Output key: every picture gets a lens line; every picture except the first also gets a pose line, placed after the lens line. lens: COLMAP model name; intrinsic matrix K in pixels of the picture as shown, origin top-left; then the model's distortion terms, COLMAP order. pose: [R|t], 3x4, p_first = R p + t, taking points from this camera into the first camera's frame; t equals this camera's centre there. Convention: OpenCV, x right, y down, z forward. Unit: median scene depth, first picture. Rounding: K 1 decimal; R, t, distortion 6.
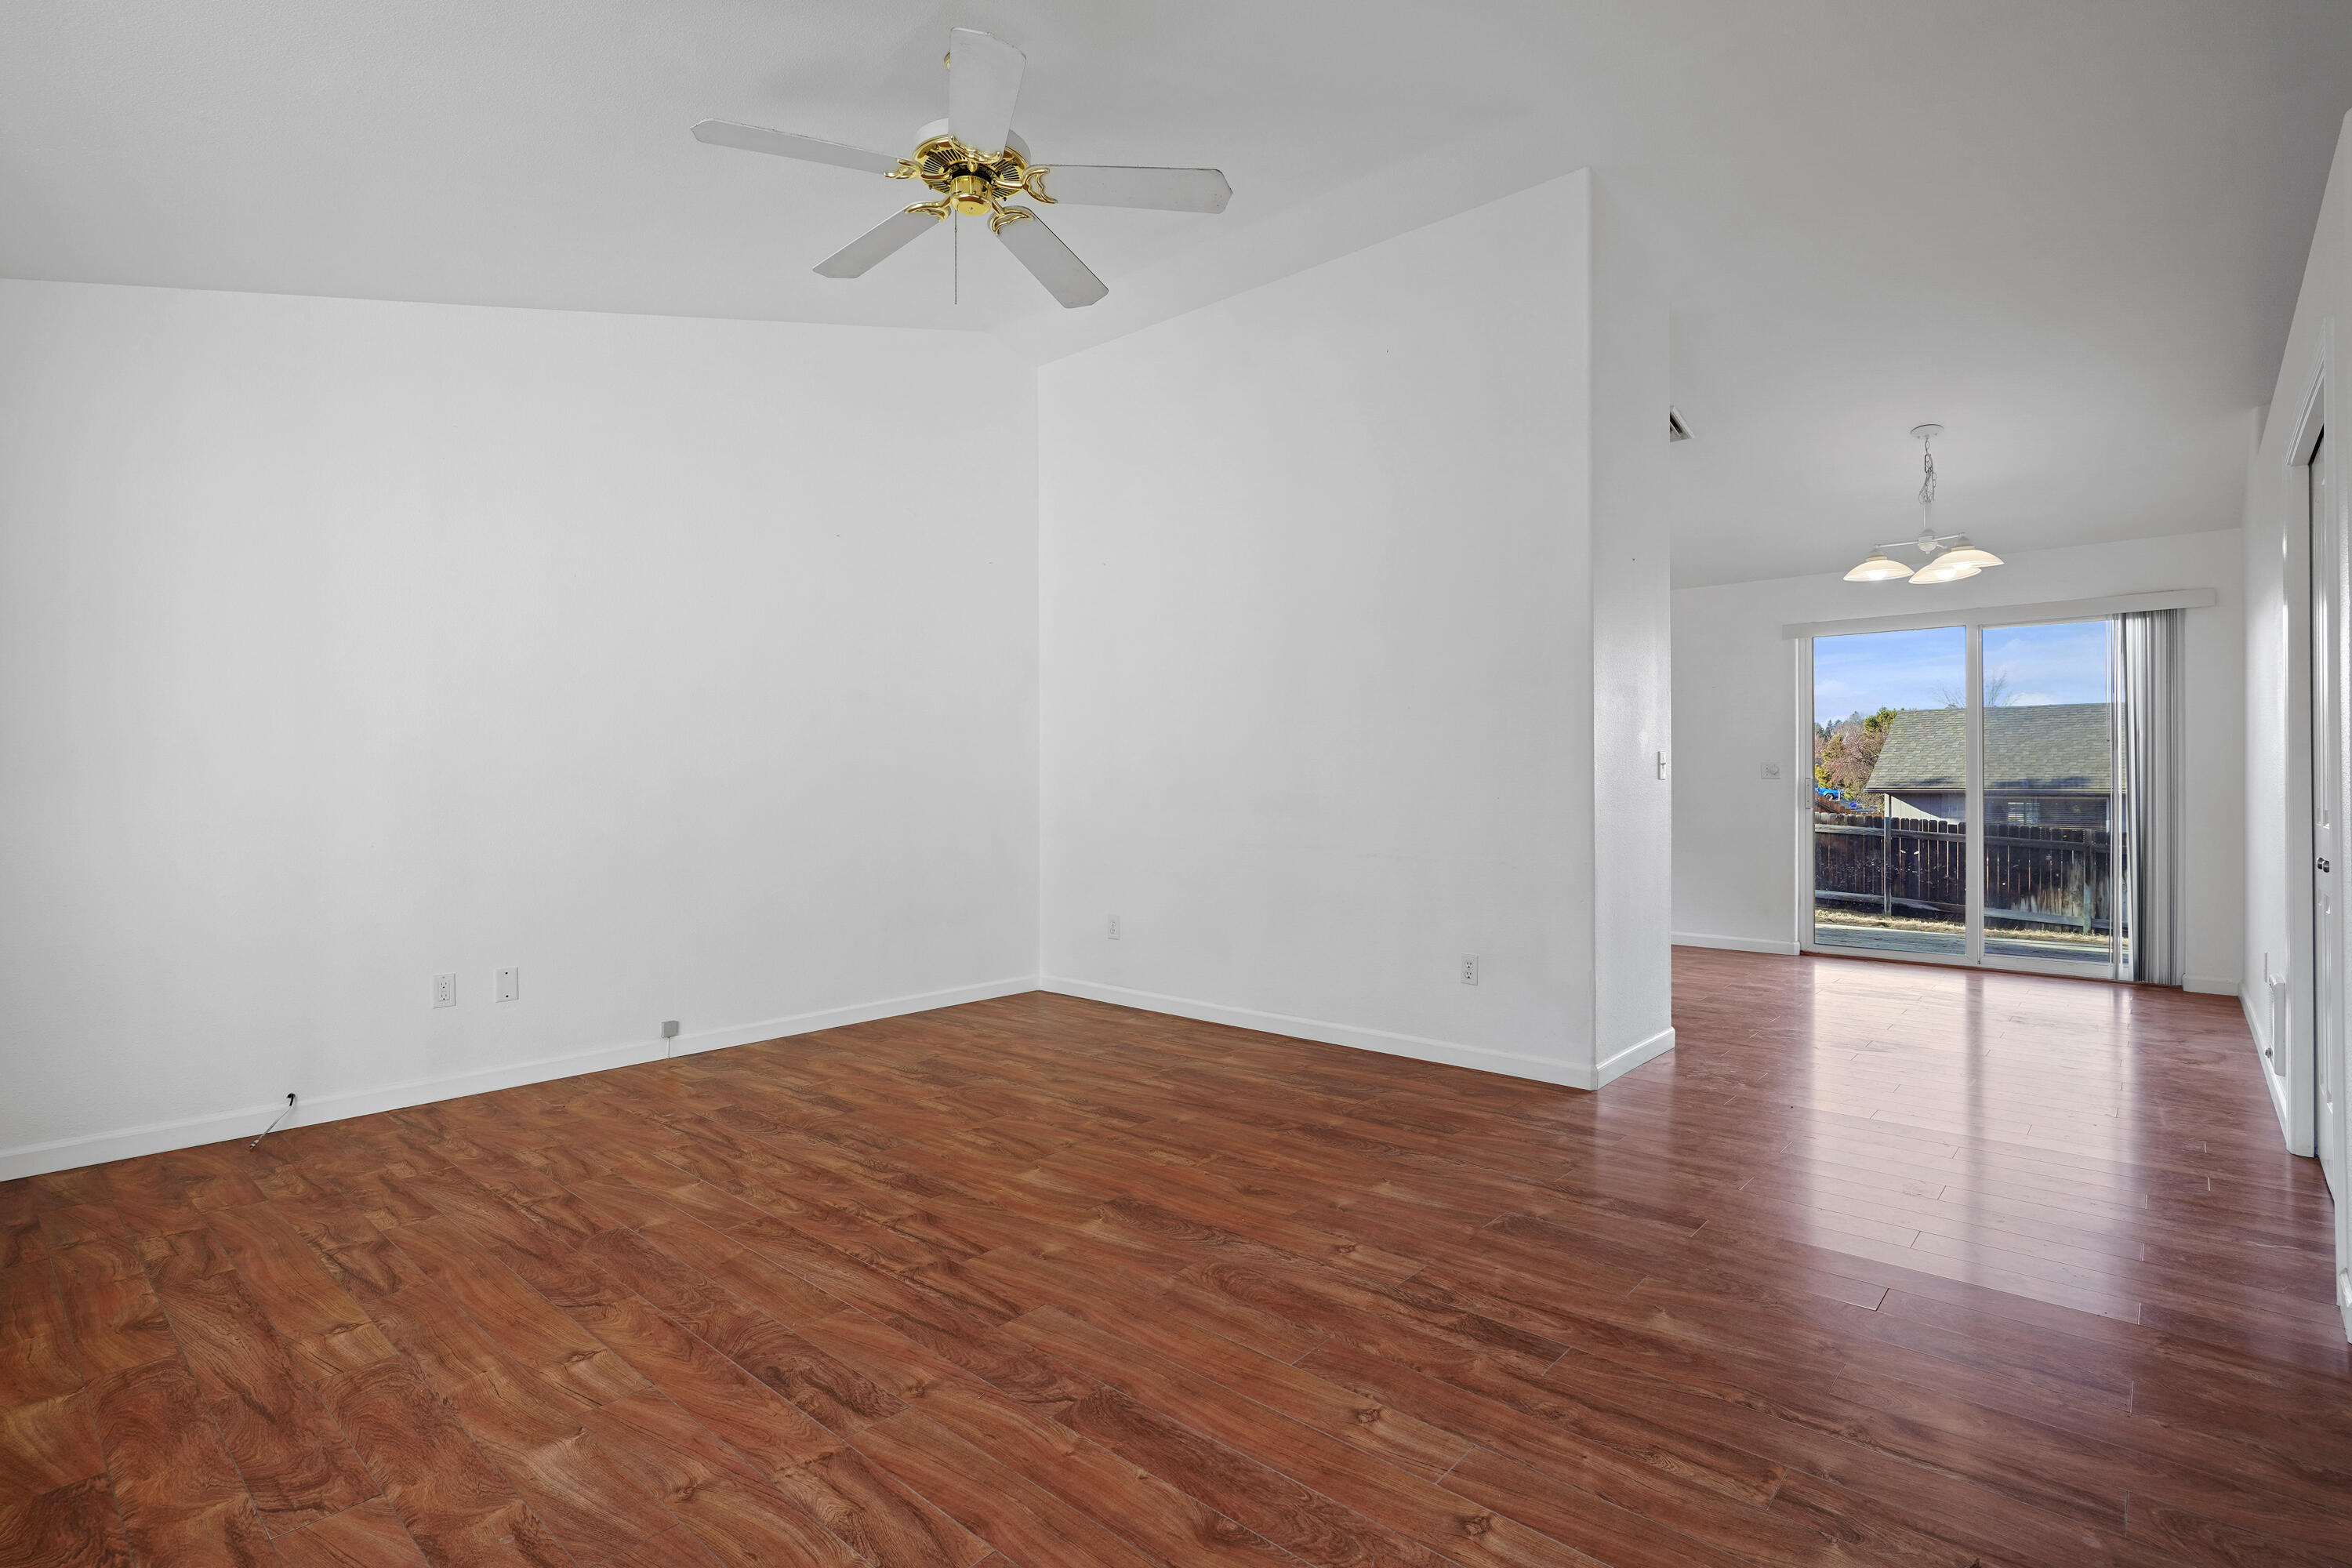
lens RADIAL K [[1134.7, 0, 1191.4], [0, 1134.7, 768.1], [0, 0, 1]] dist [-0.012517, 0.006322]
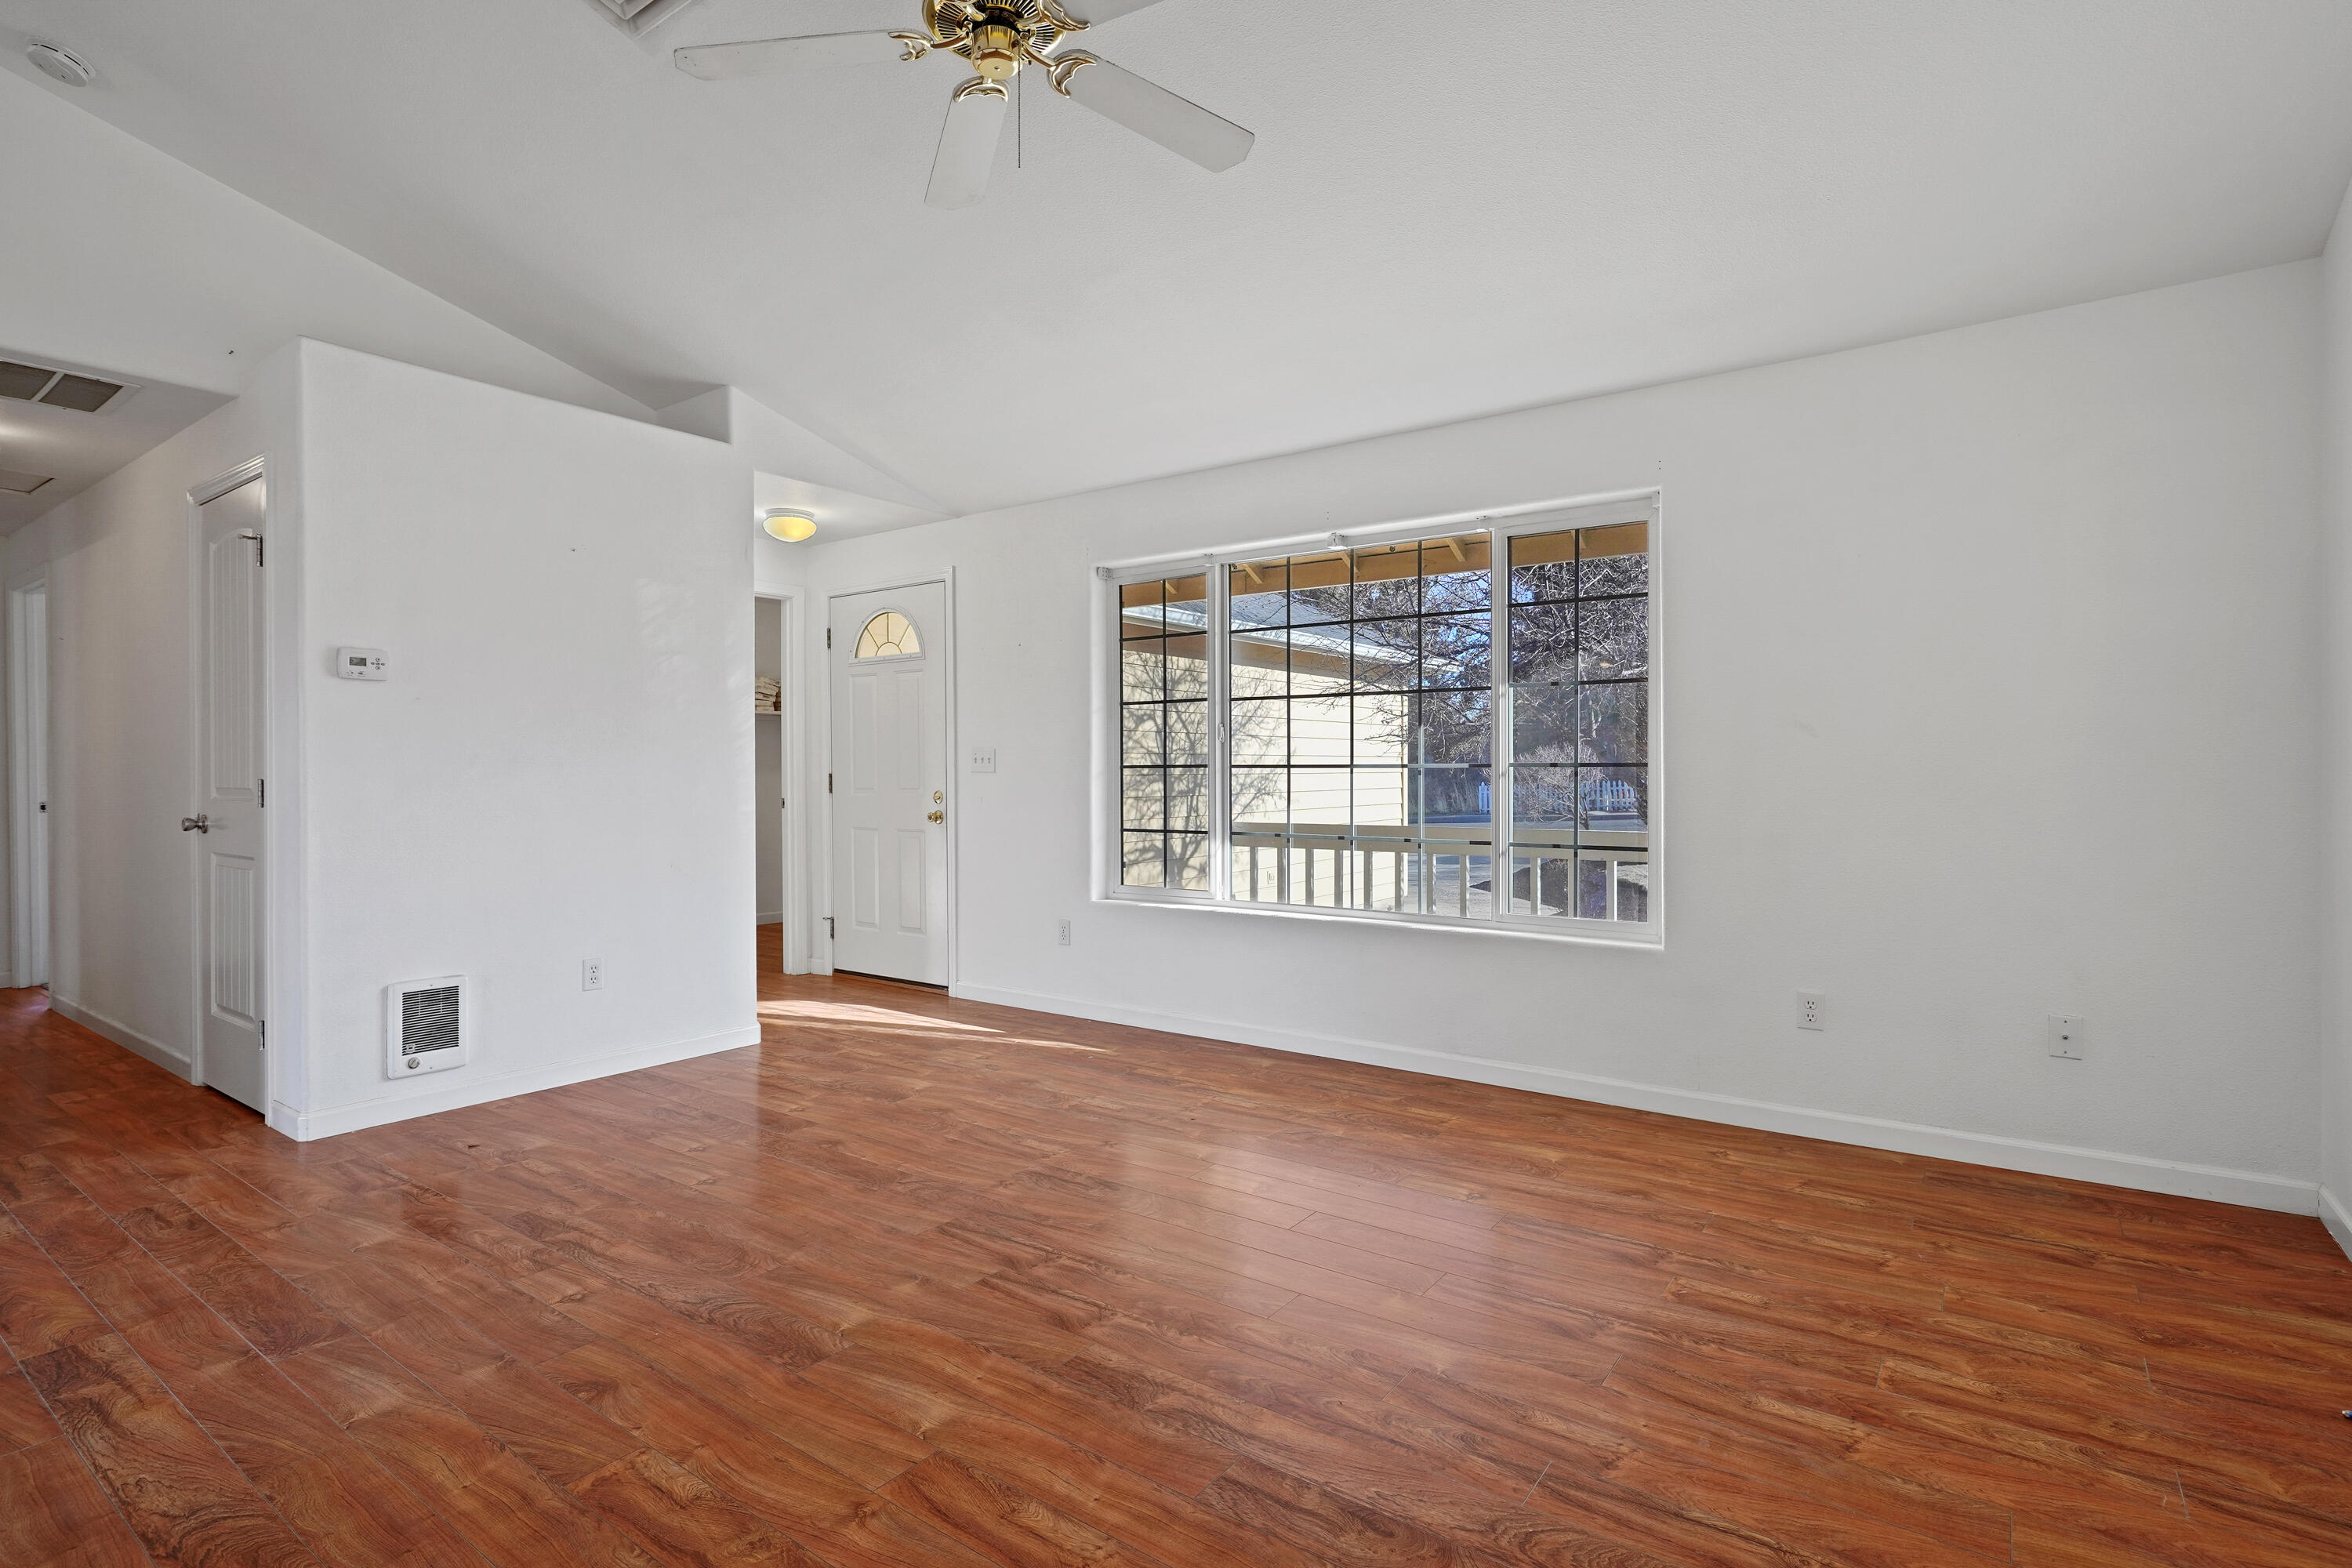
lens RADIAL K [[1134.7, 0, 1186.7], [0, 1134.7, 772.6], [0, 0, 1]] dist [-0.012517, 0.006322]
pose [[-0.995489, 0.006759, -0.094634, -0.266766], [0.007482, 0.999945, -0.007291, 0.020363], [0.094579, -0.007966, -0.995485, 1.953369]]
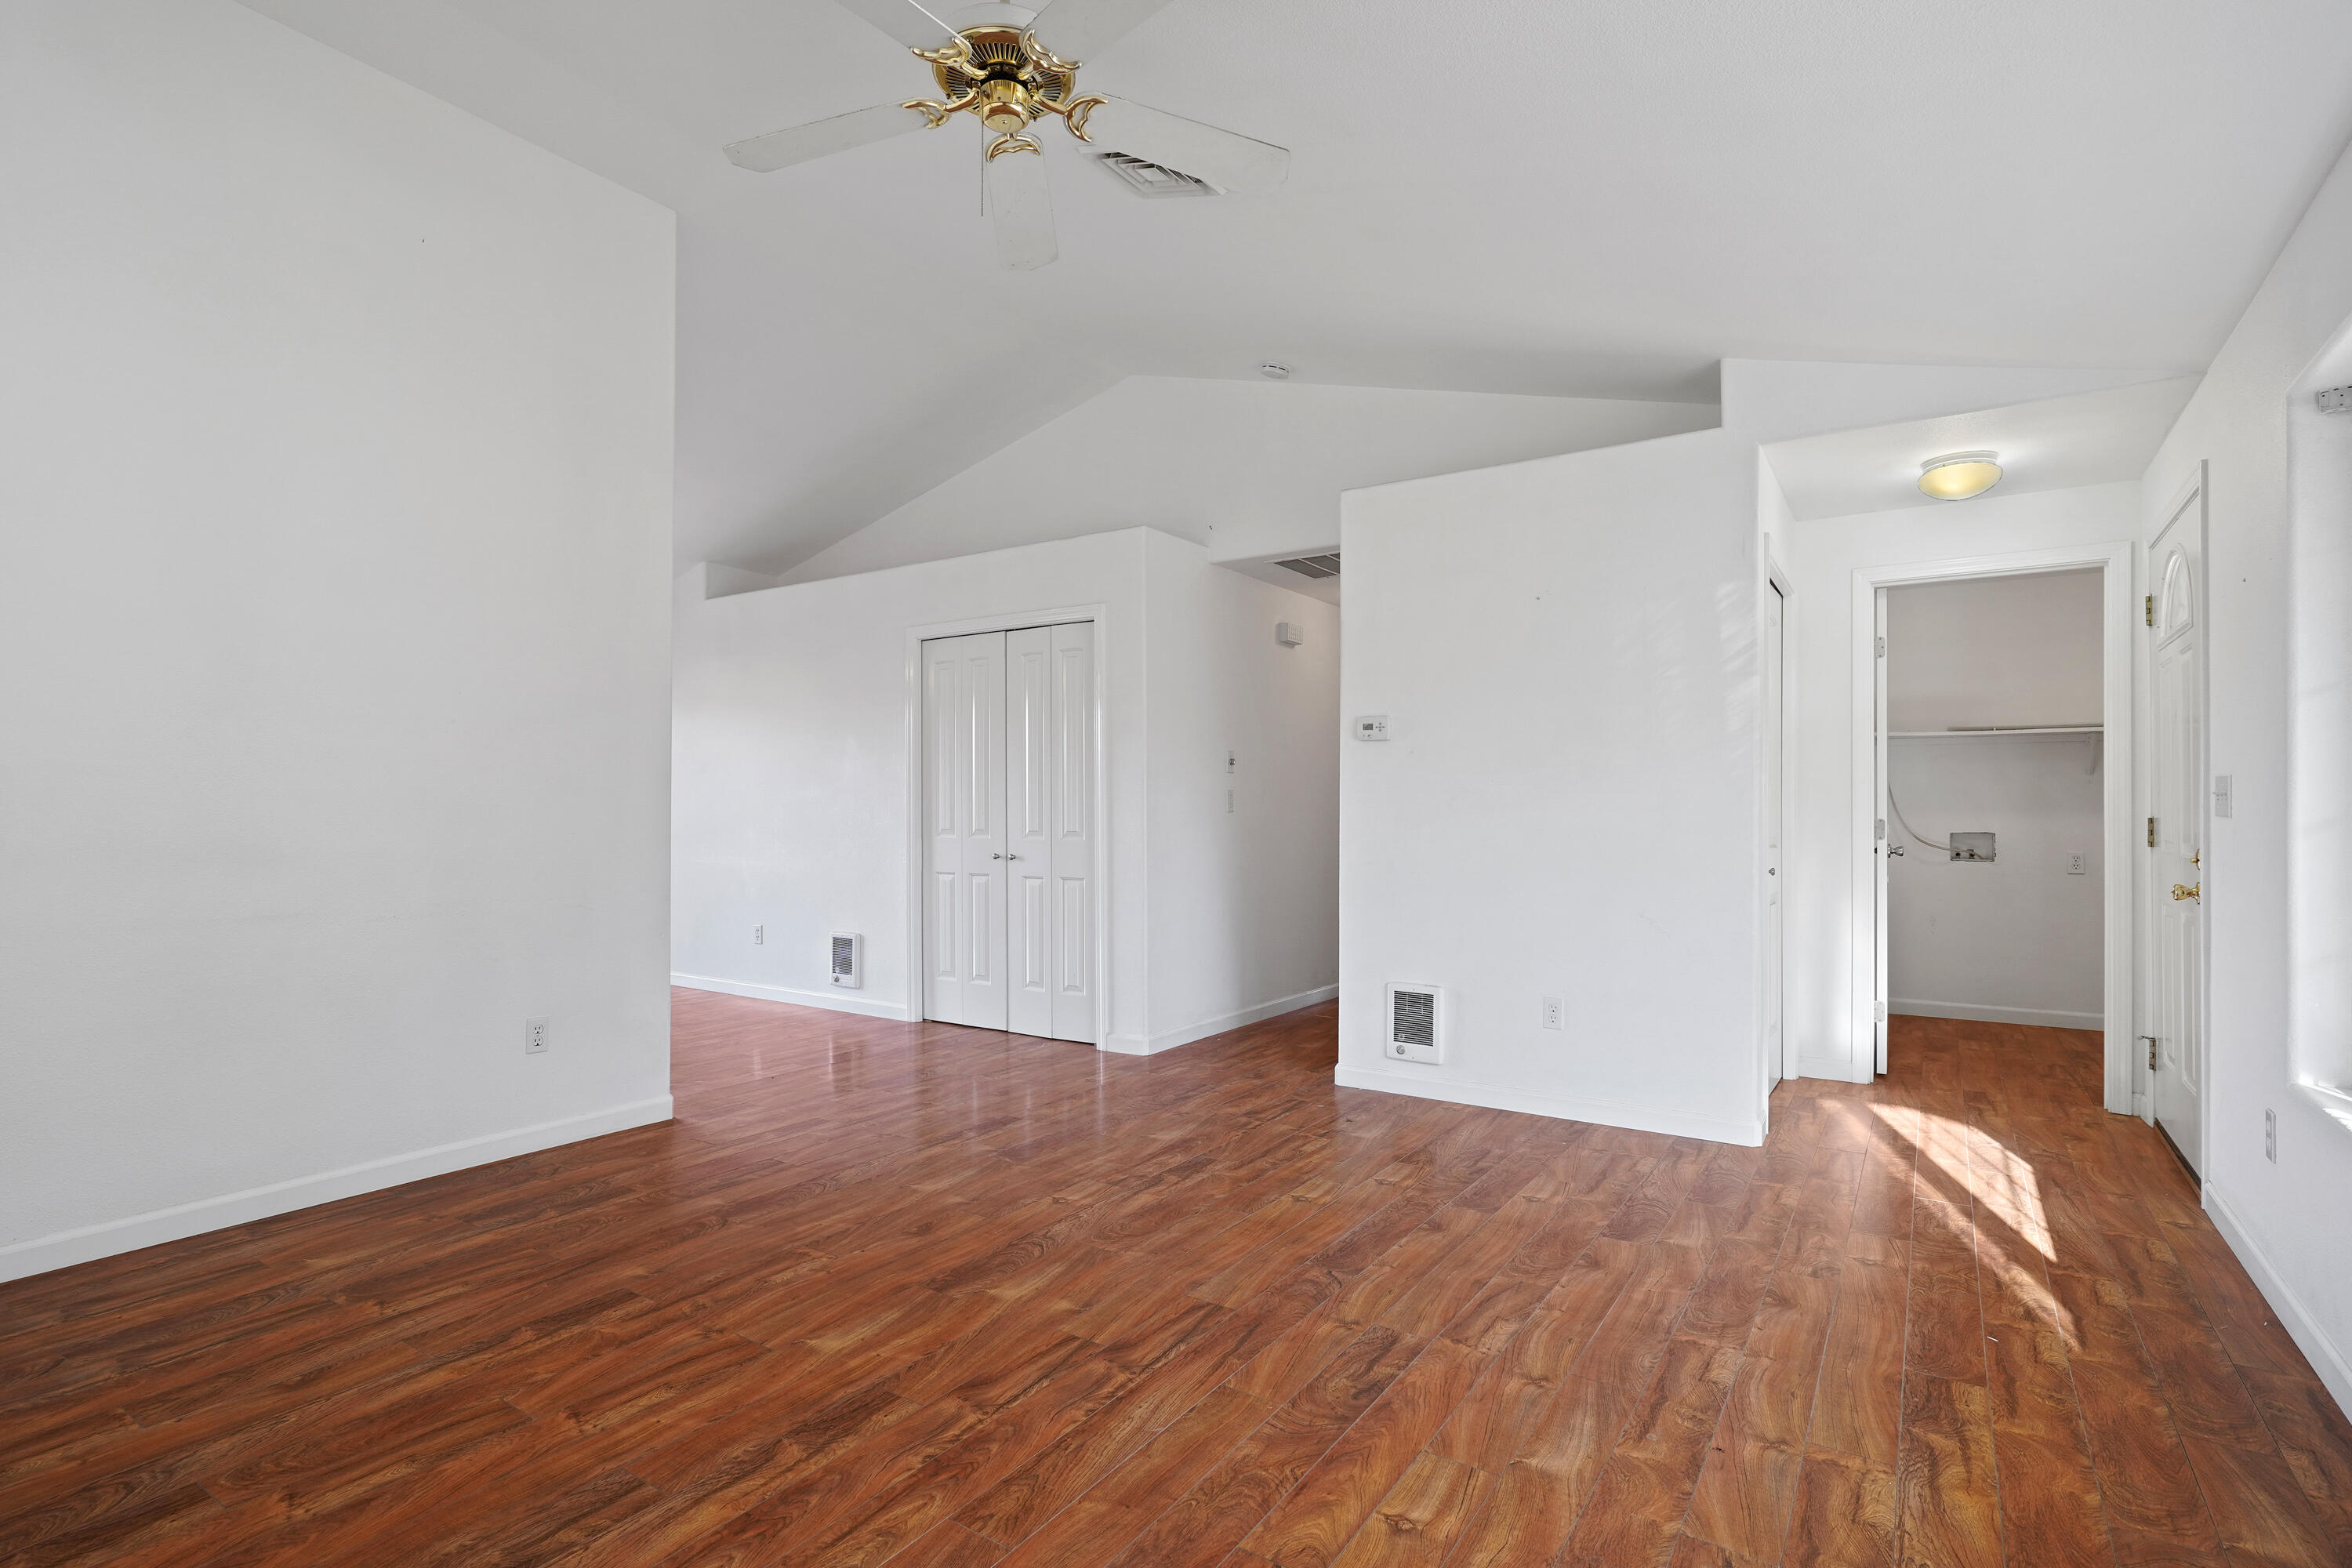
lens RADIAL K [[1134.7, 0, 1177.7], [0, 1134.7, 807.3], [0, 0, 1]] dist [-0.012517, 0.006322]
pose [[-0.136562, 0.005952, 0.990614, -1.097776], [-0.010986, 0.999911, -0.007523, 0.010932], [-0.990571, -0.011910, -0.136485, 1.054992]]
